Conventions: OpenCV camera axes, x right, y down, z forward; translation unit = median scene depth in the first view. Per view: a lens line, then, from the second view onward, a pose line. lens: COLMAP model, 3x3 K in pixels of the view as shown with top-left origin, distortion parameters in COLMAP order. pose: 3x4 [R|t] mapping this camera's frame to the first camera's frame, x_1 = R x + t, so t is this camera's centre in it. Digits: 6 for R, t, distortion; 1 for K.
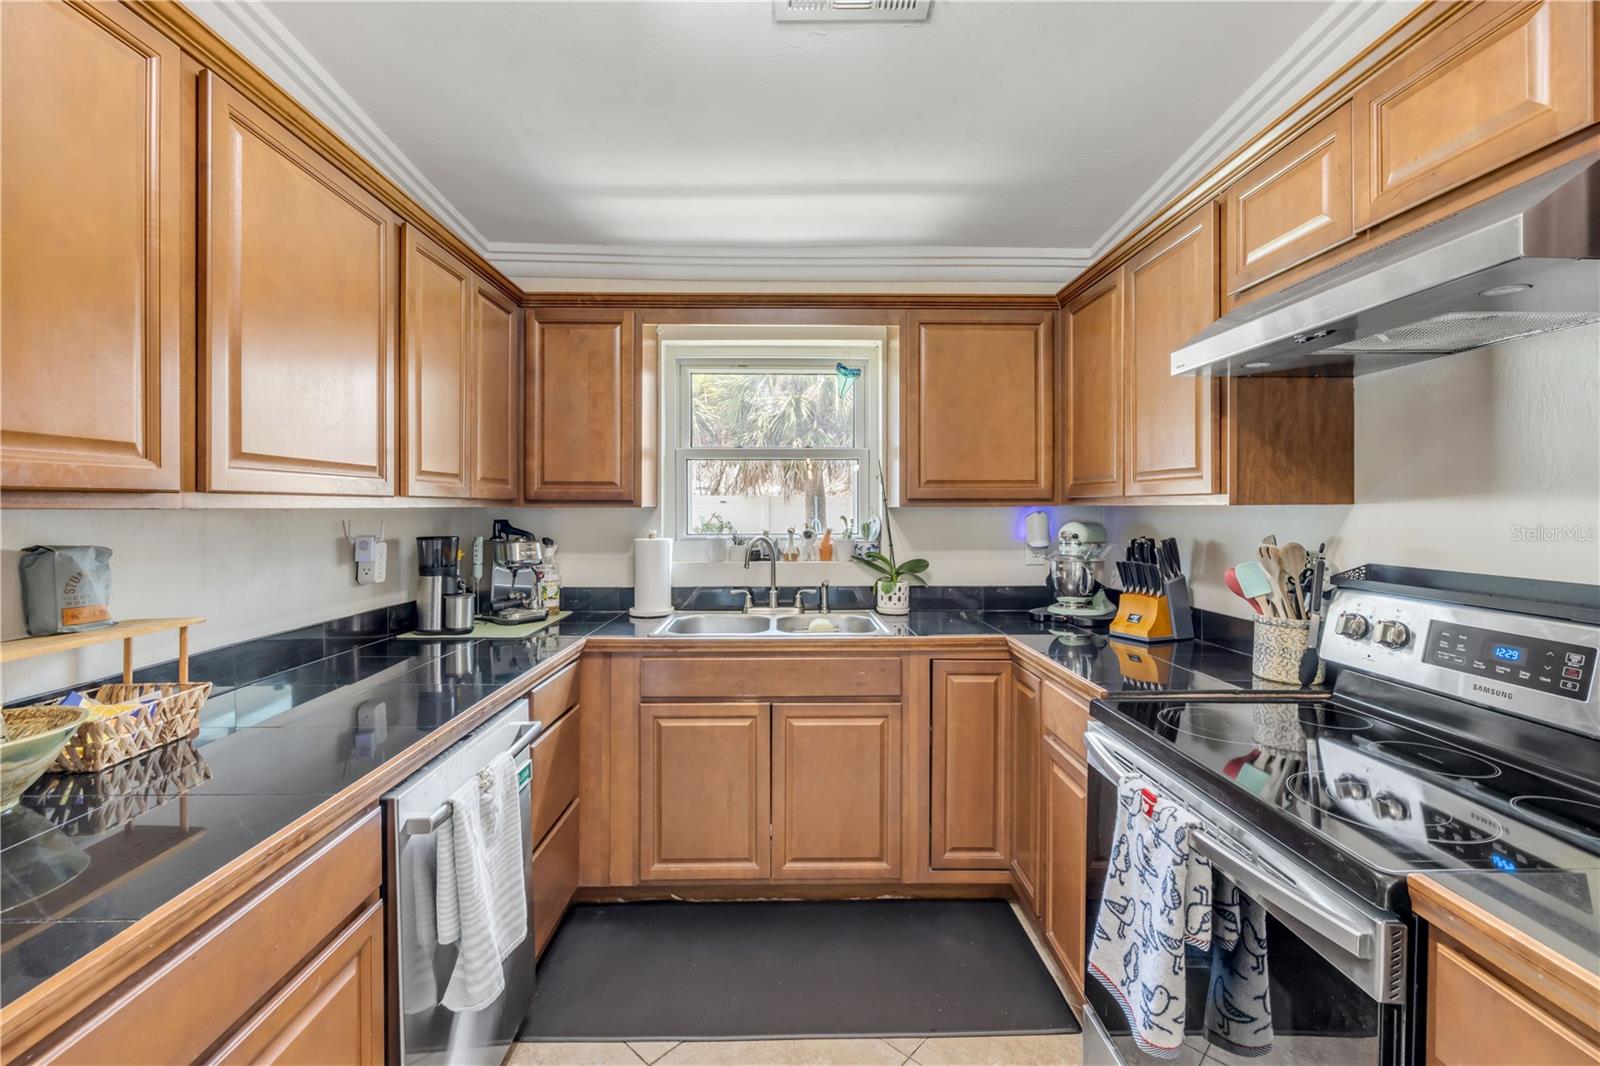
lens RADIAL K [[680.7, 0, 804.0], [0, 680.7, 506.0], [0, 0, 1]] dist [-0.000355, 0.000530]
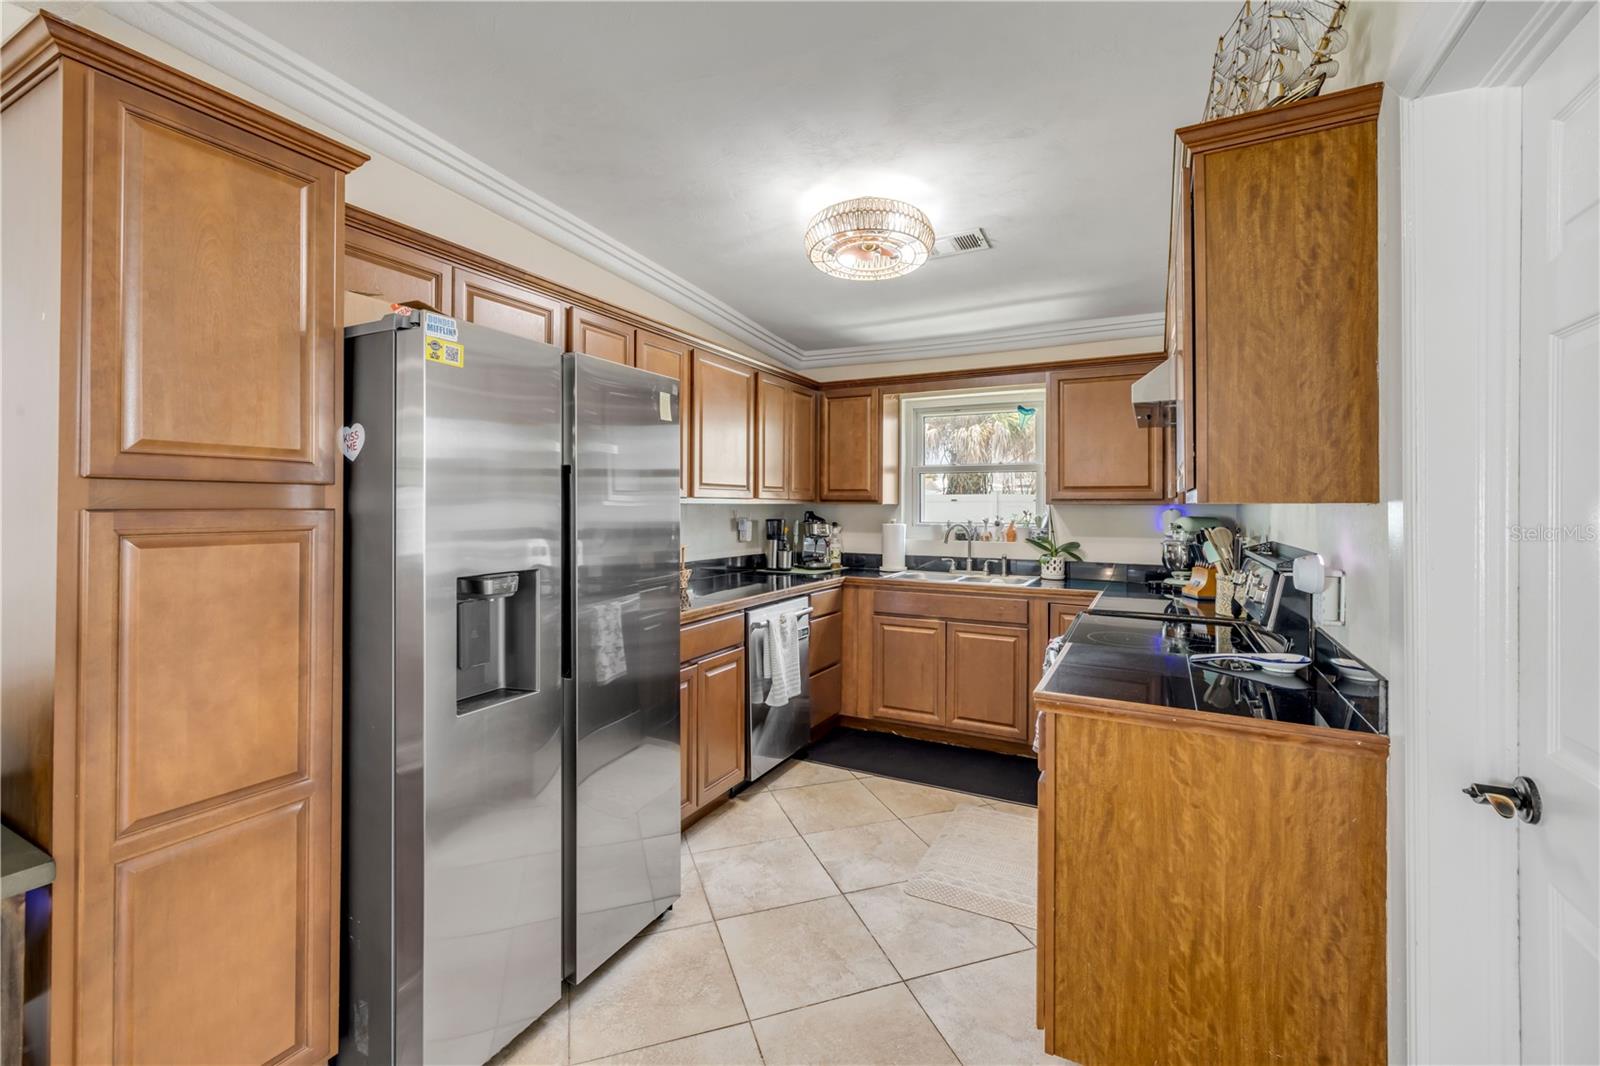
lens RADIAL K [[680.7, 0, 803.1], [0, 680.7, 506.4], [0, 0, 1]] dist [-0.000355, 0.000530]
pose [[0.879585, 0.005021, -0.475716, 0.394995], [-0.004025, 0.999987, 0.003113, 0.002420], [0.475725, -0.000824, 0.879593, -0.576642]]
